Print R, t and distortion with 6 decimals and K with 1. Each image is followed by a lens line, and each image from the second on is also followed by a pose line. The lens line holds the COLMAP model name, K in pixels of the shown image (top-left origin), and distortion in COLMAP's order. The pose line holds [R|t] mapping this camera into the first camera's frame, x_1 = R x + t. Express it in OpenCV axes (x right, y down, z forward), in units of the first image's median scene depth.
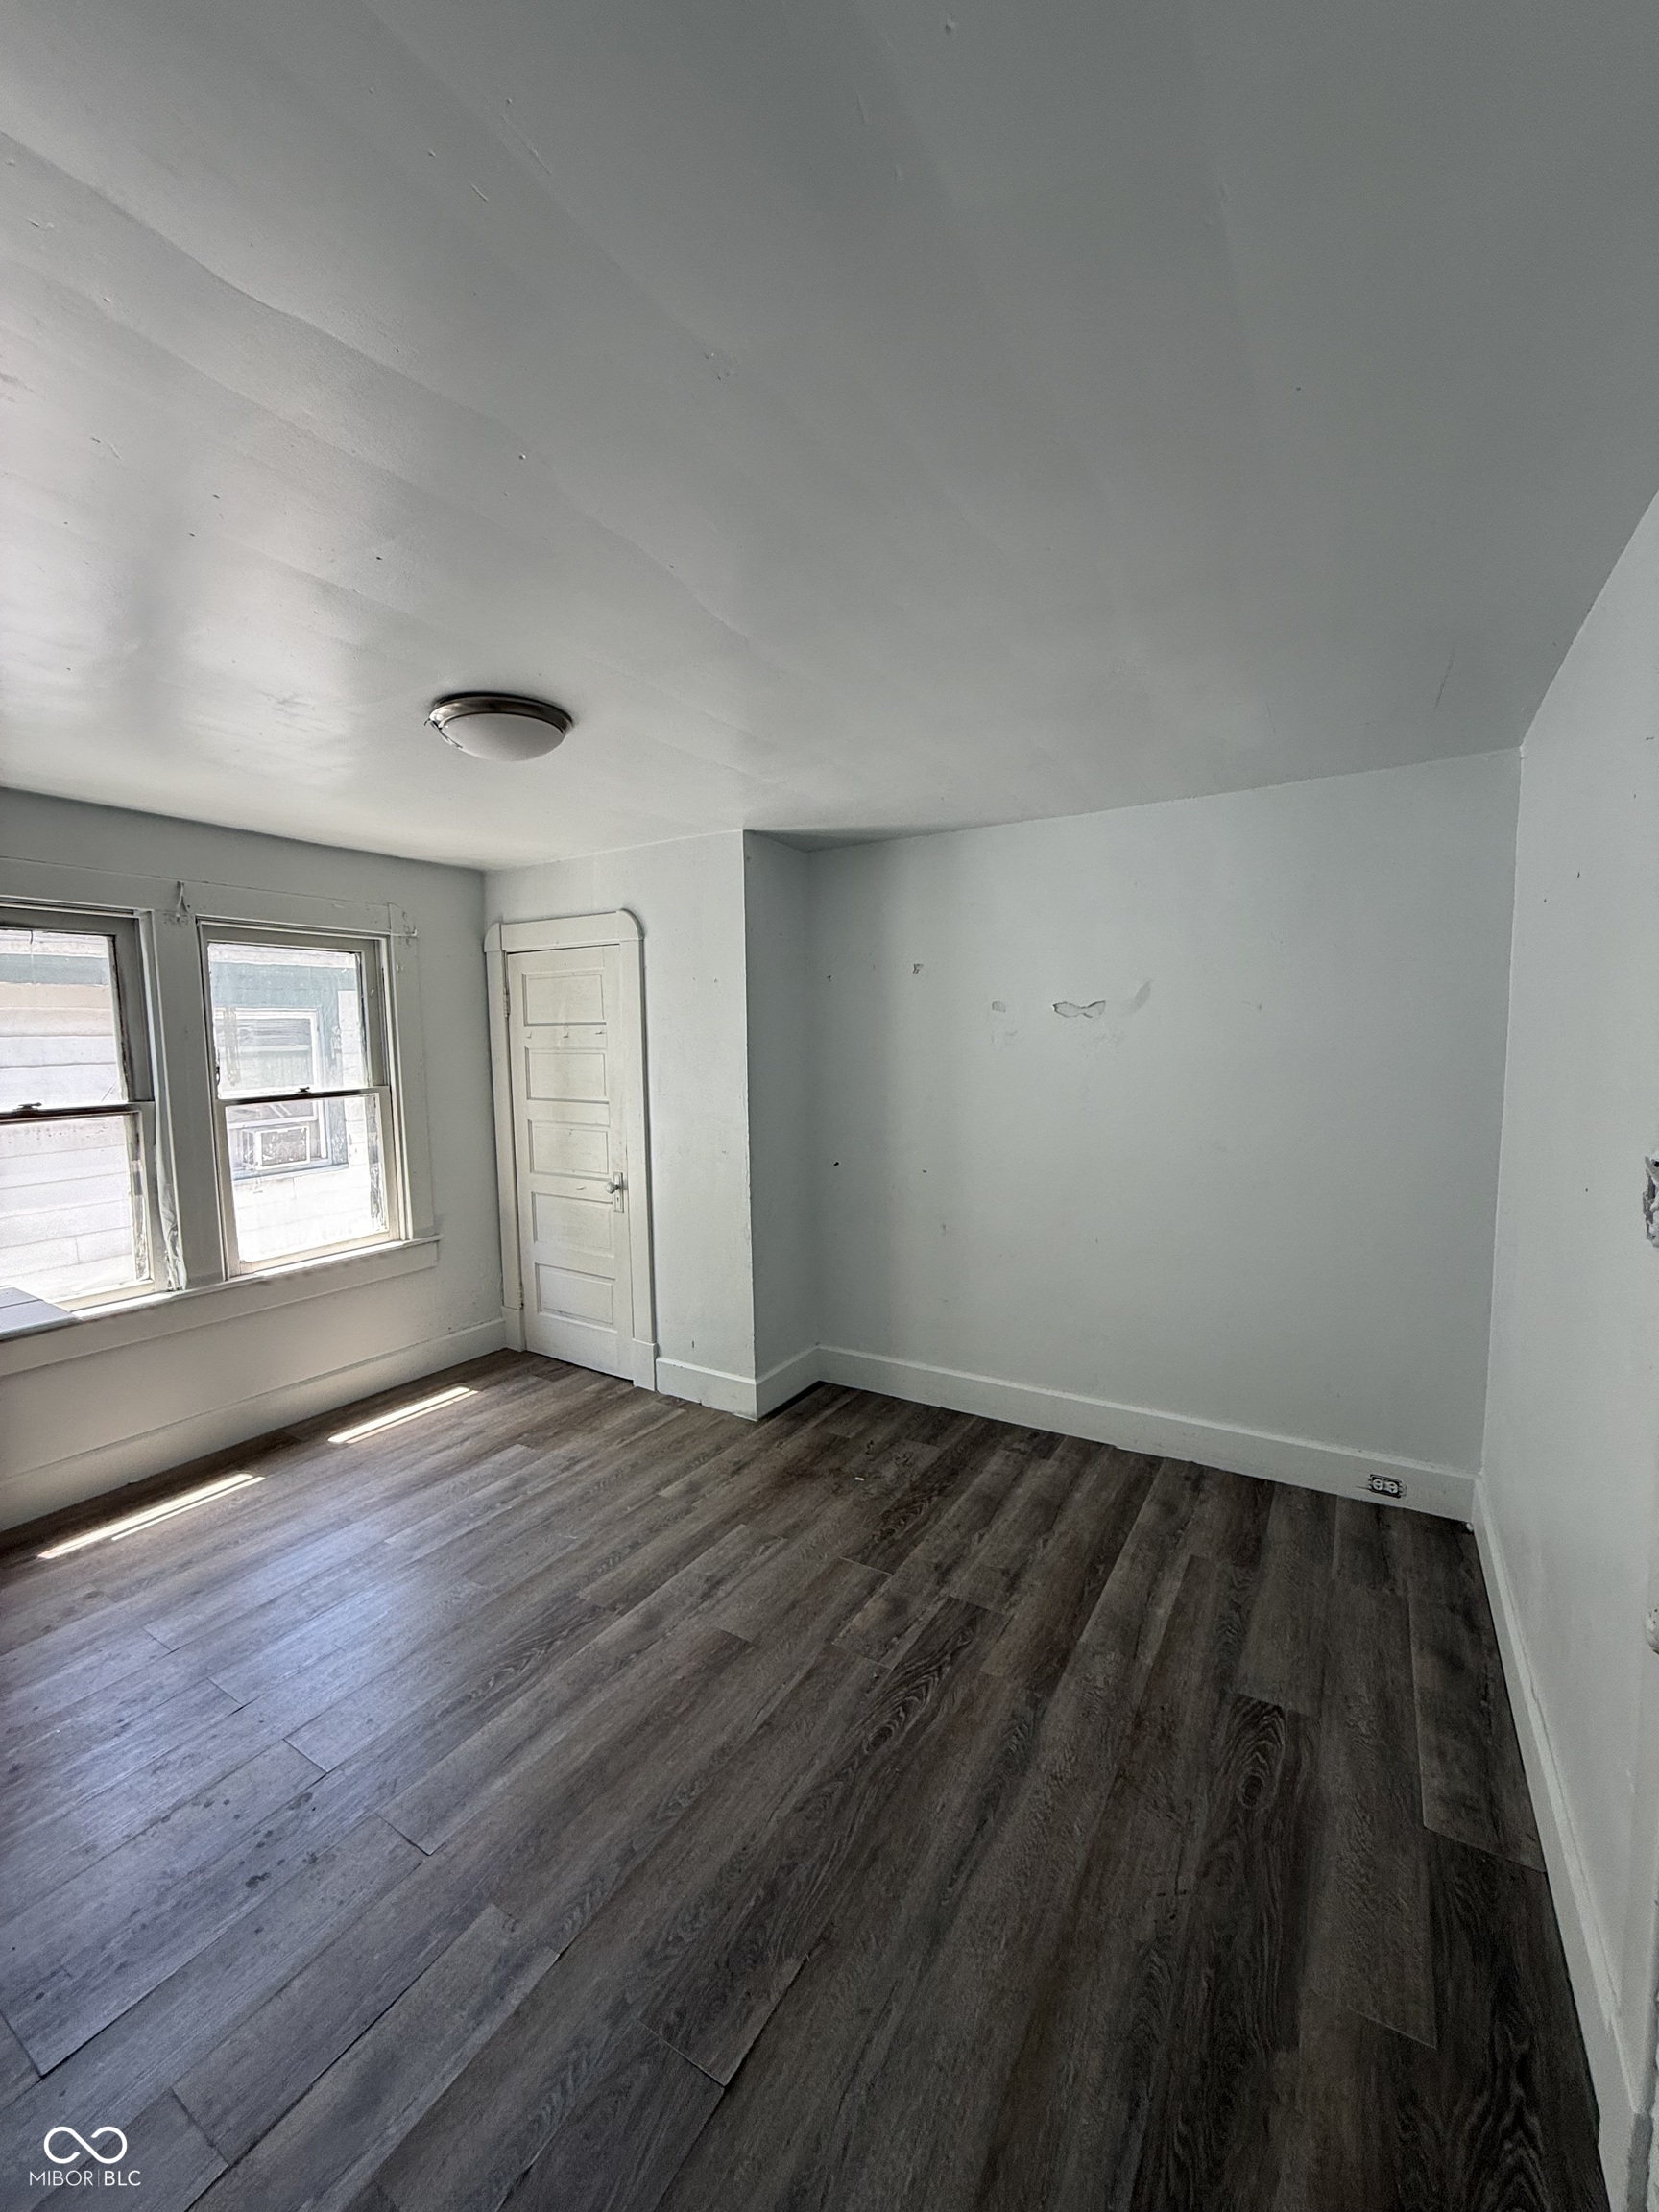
lens RADIAL K [[880.3, 0, 832.6], [0, 880.3, 1109.8], [0, 0, 1]] dist [-0.003675, -0.000117]
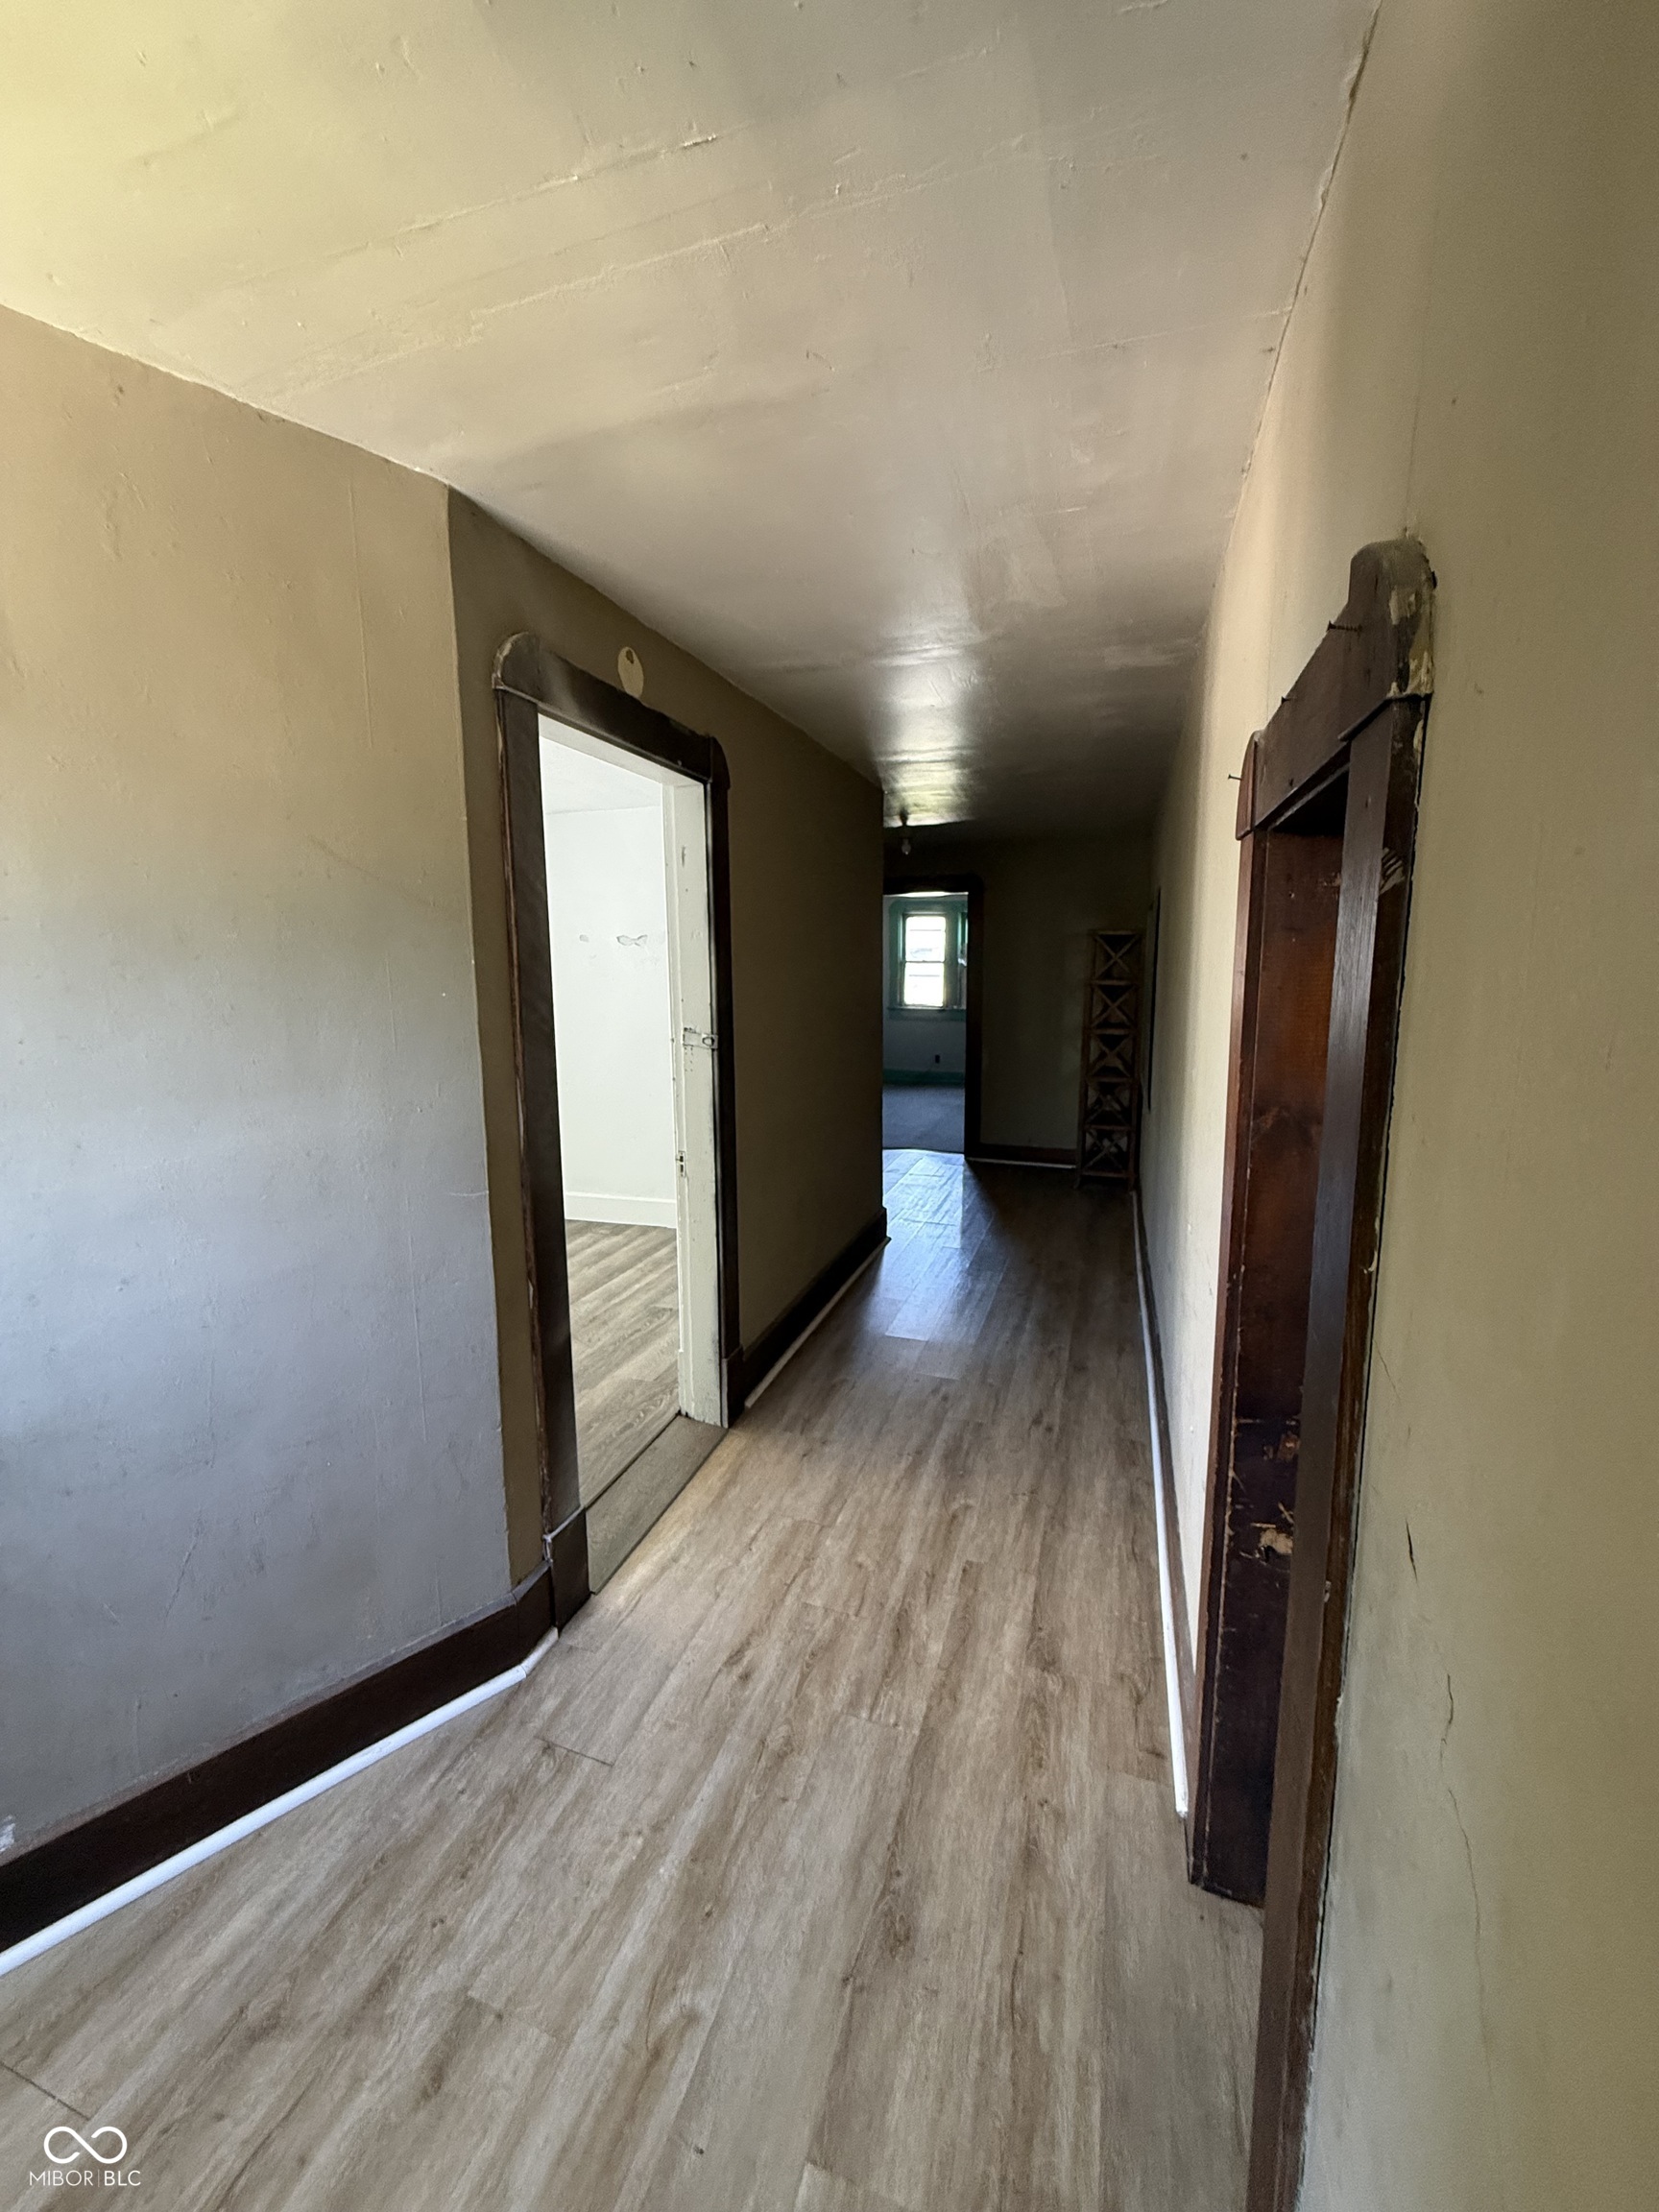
lens RADIAL K [[880.3, 0, 829.7], [0, 880.3, 1096.8], [0, 0, 1]] dist [-0.003675, -0.000117]
pose [[0.970972, -0.028580, 0.237478, 0.294567], [0.014399, 0.998020, 0.061234, 0.079661], [-0.238757, -0.056037, 0.969461, -0.672335]]
